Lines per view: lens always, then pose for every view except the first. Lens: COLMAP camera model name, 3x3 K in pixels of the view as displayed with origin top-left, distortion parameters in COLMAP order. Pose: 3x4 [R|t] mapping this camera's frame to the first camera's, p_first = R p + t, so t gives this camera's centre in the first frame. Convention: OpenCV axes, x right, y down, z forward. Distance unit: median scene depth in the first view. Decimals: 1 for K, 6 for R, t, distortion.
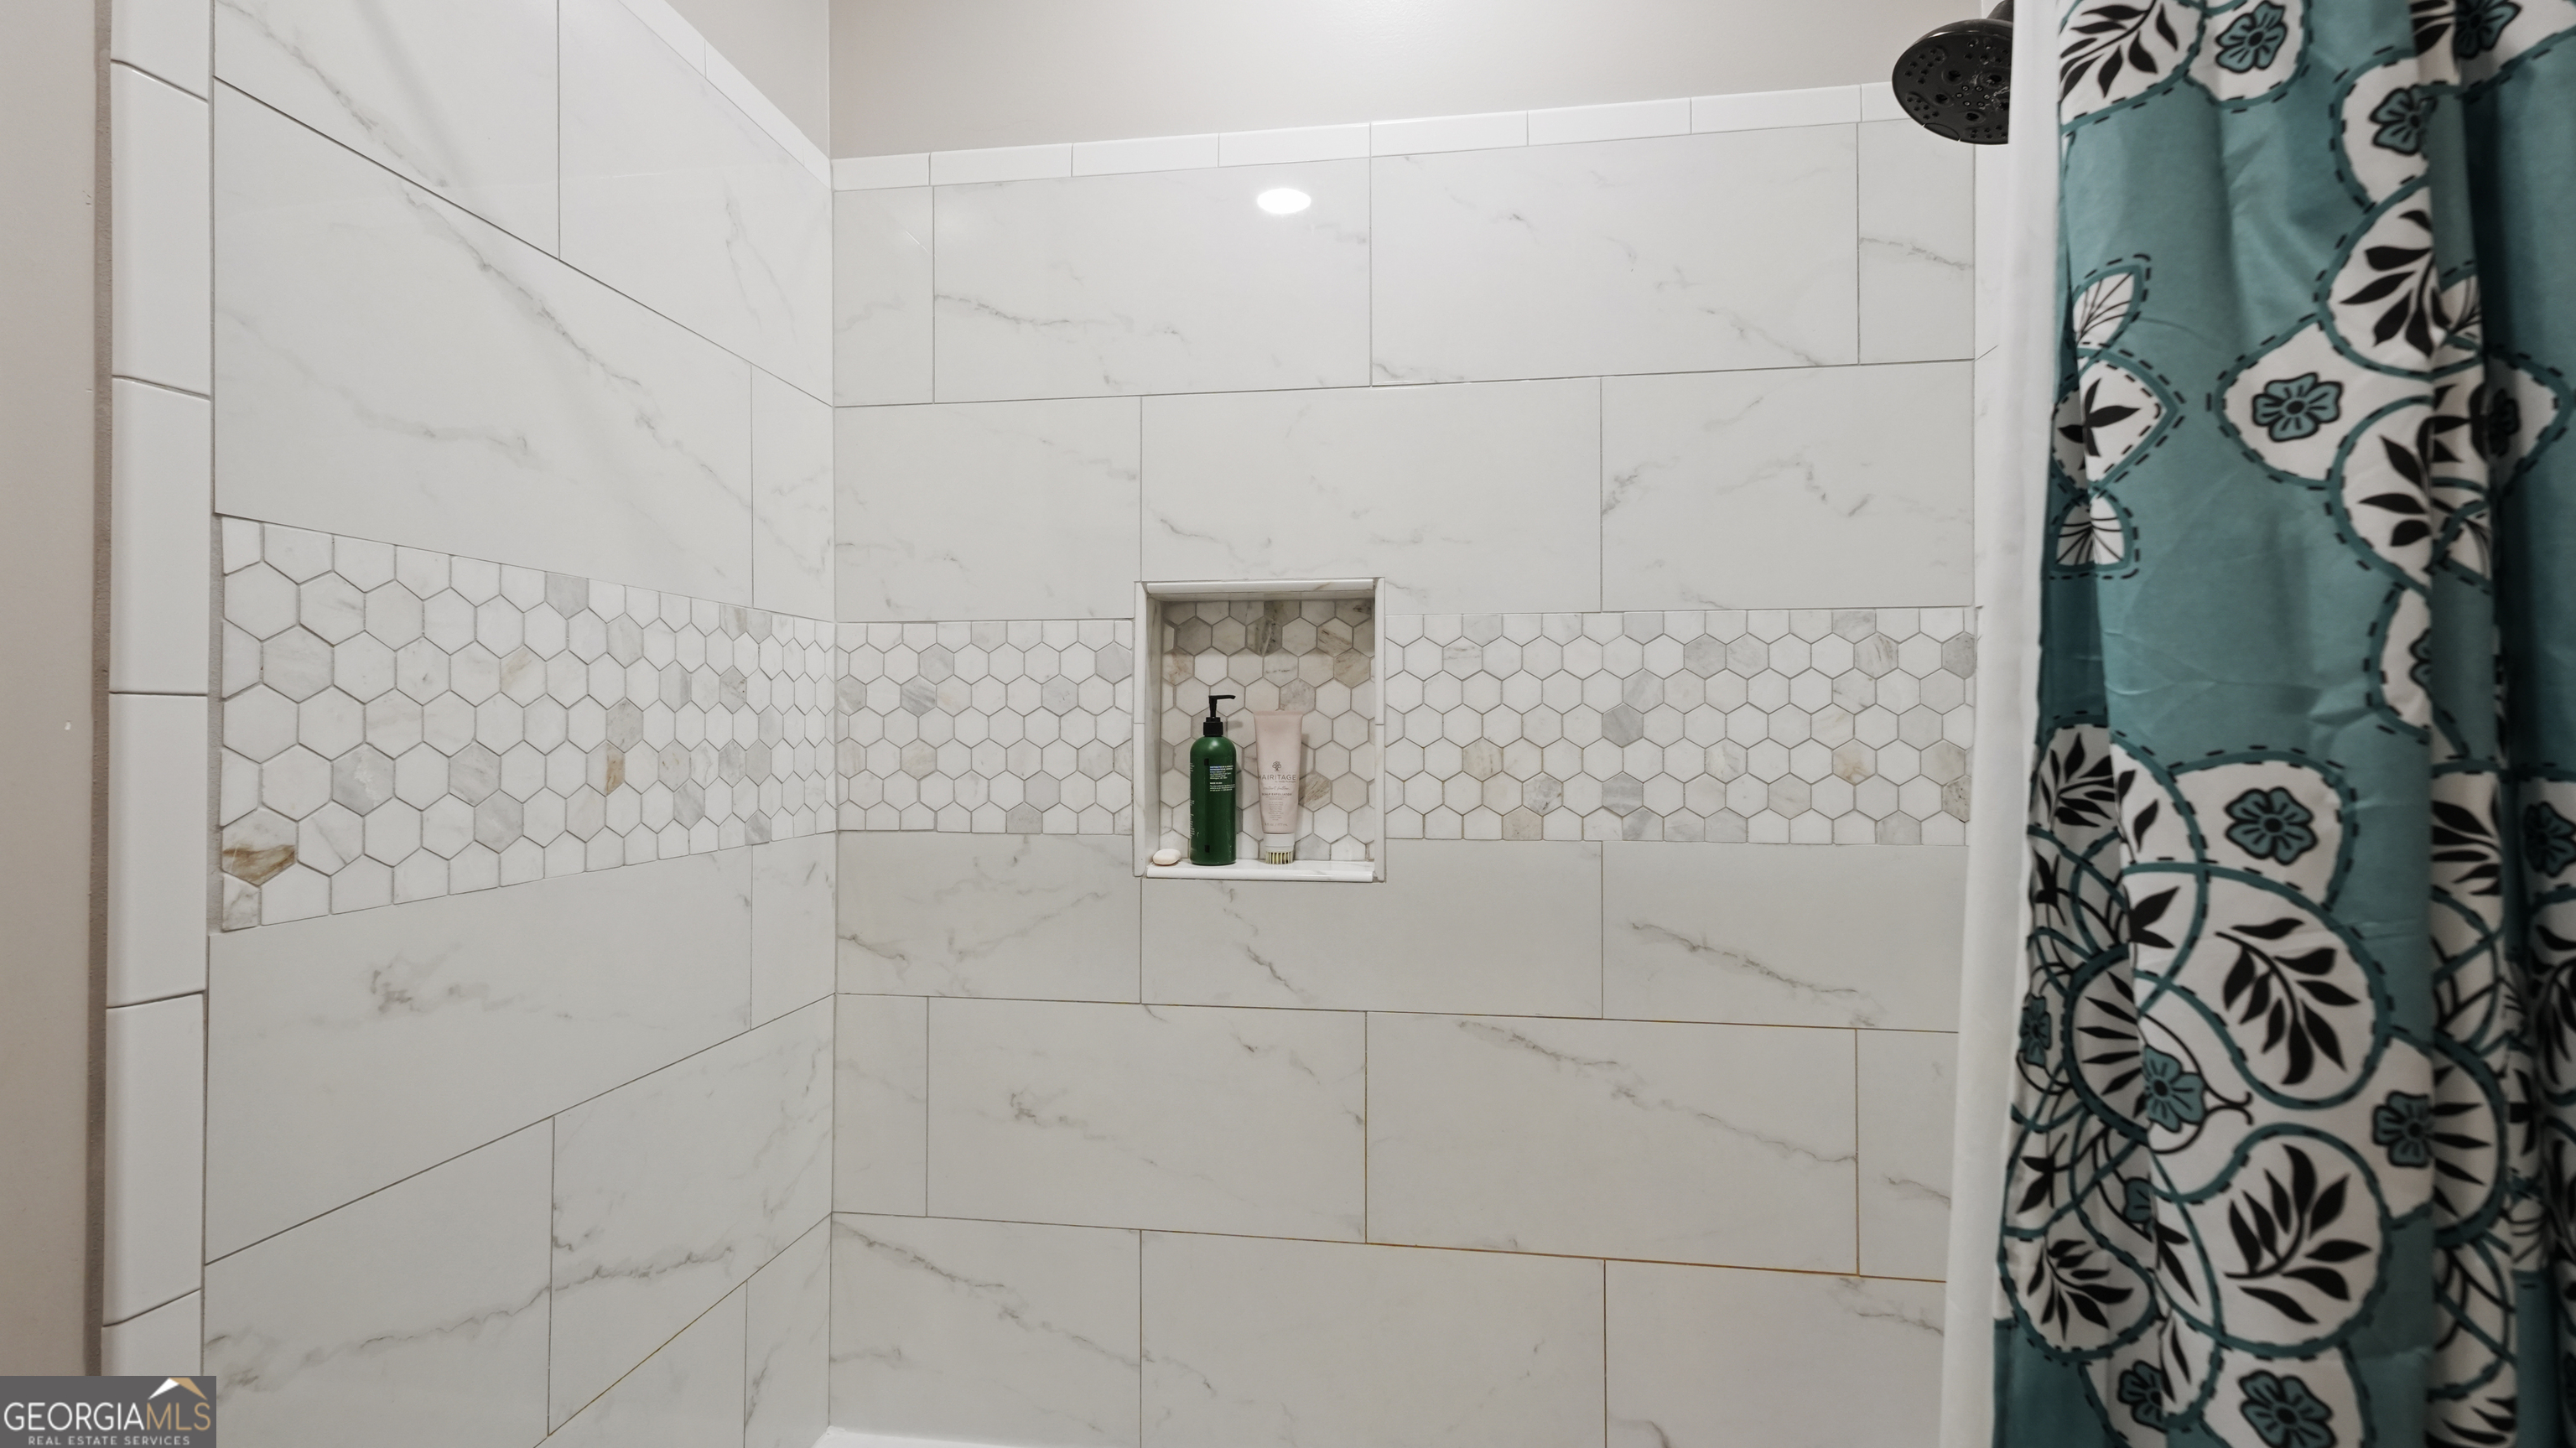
lens RADIAL K [[1074.4, 0, 1289.5], [0, 1074.4, 714.2], [0, 0, 1]] dist [0.000535, -0.018856]
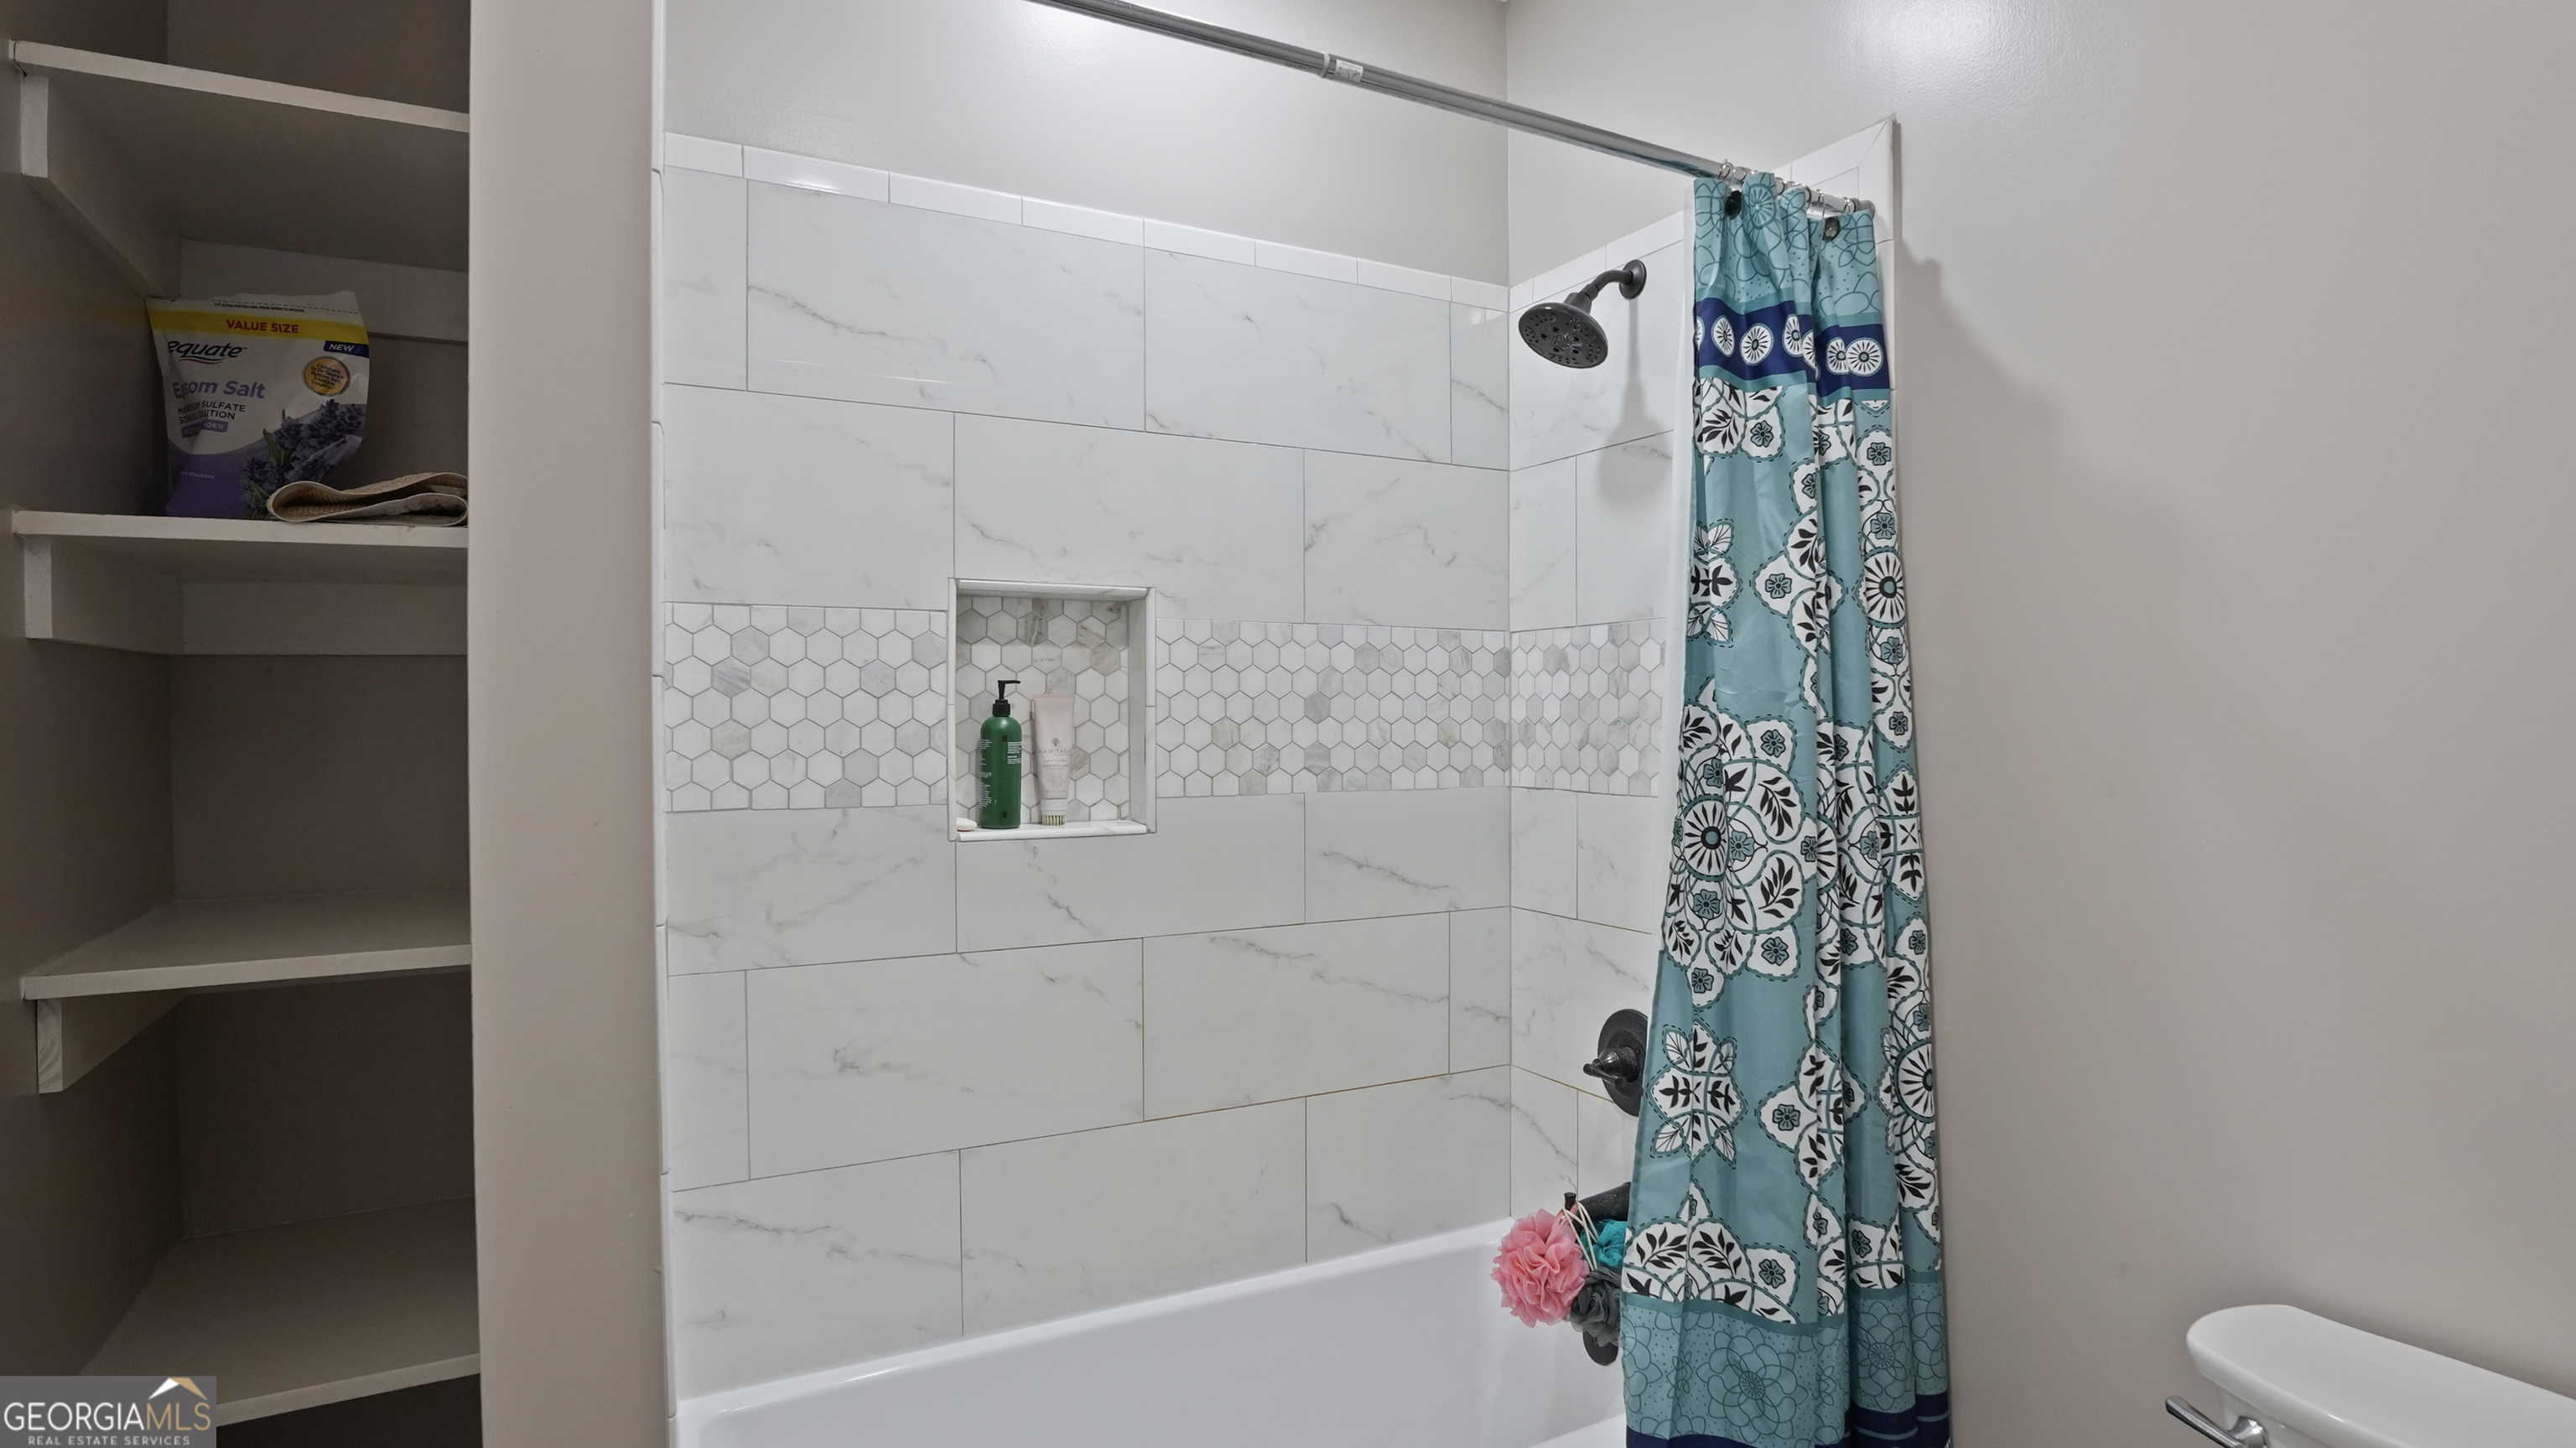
lens RADIAL K [[1324.4, 0, 1288.0], [0, 1324.4, 724.0], [0, 0, 1]] dist [-0.096250, 0.000064]
pose [[0.807954, -0.004295, 0.589230, -0.710432], [-0.006973, 0.999834, 0.016850, 0.003211], [-0.589204, -0.017722, 0.807790, -0.334486]]
